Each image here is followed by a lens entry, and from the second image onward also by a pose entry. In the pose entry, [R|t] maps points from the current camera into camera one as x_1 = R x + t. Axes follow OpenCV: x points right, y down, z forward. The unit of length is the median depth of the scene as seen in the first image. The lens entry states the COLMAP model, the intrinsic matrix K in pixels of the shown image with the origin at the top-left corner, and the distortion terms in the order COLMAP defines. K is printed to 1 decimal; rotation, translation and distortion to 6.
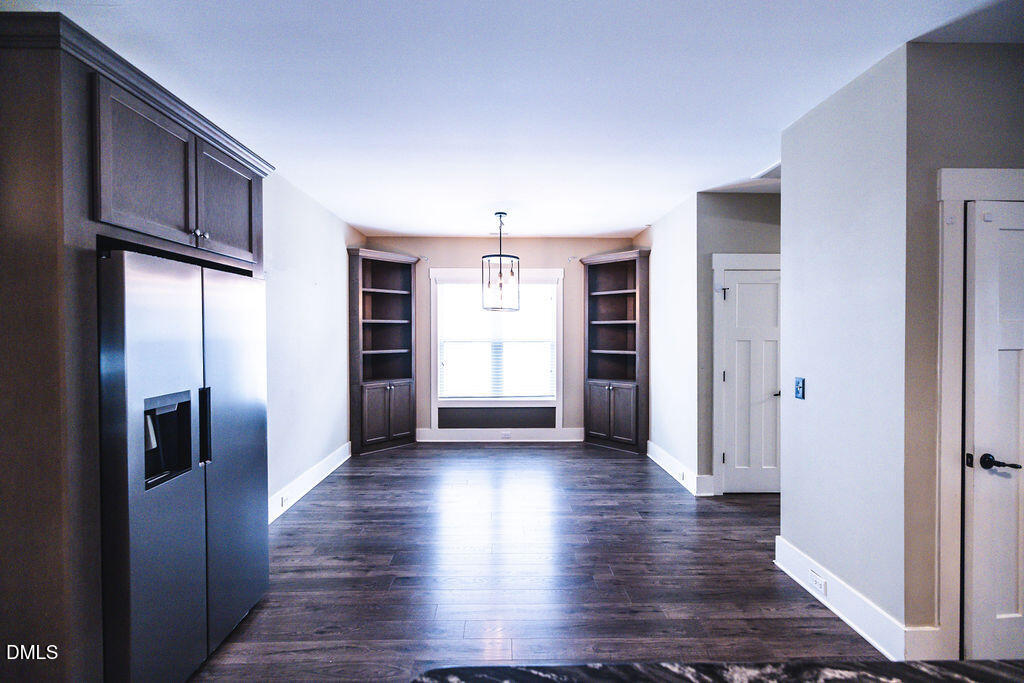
lens RADIAL K [[439.6, 0, 511.2], [0, 439.6, 338.9], [0, 0, 1]] dist [-0.018719, 0.000114]
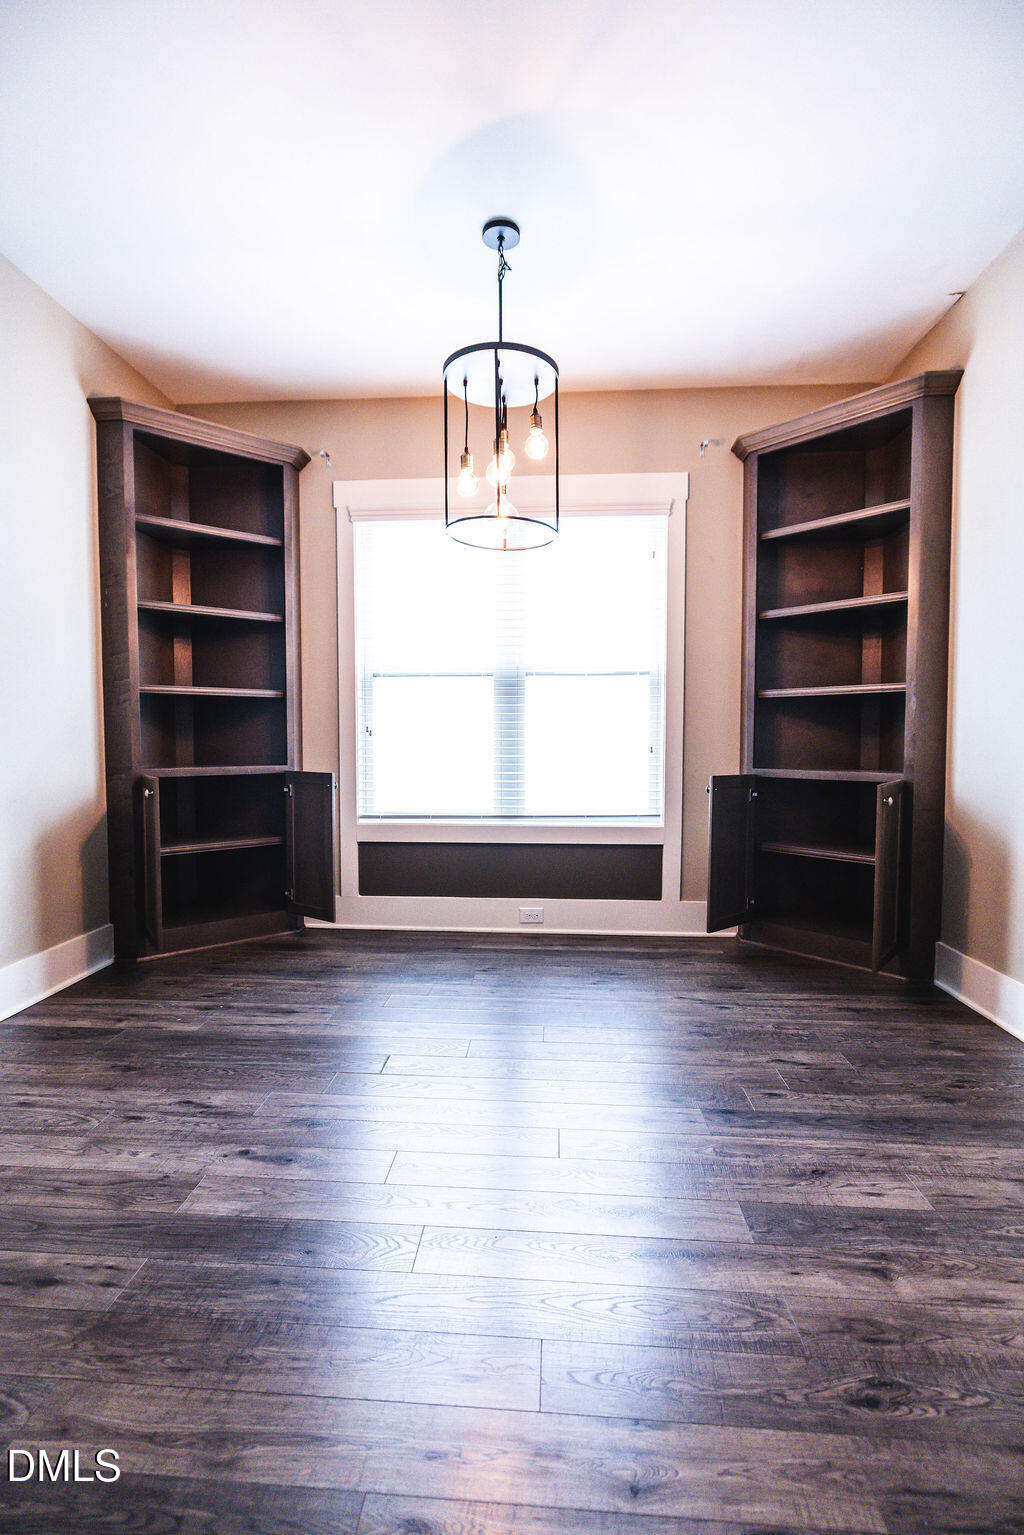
lens RADIAL K [[746.7, 0, 507.7], [0, 746.7, 772.6], [0, 0, 1]] dist [0.000256, 0.000091]
pose [[0.996231, 0.005166, -0.086584, 0.026390], [-0.002463, 0.999507, 0.031294, 0.081412], [0.086703, -0.030962, 0.995753, 0.390539]]
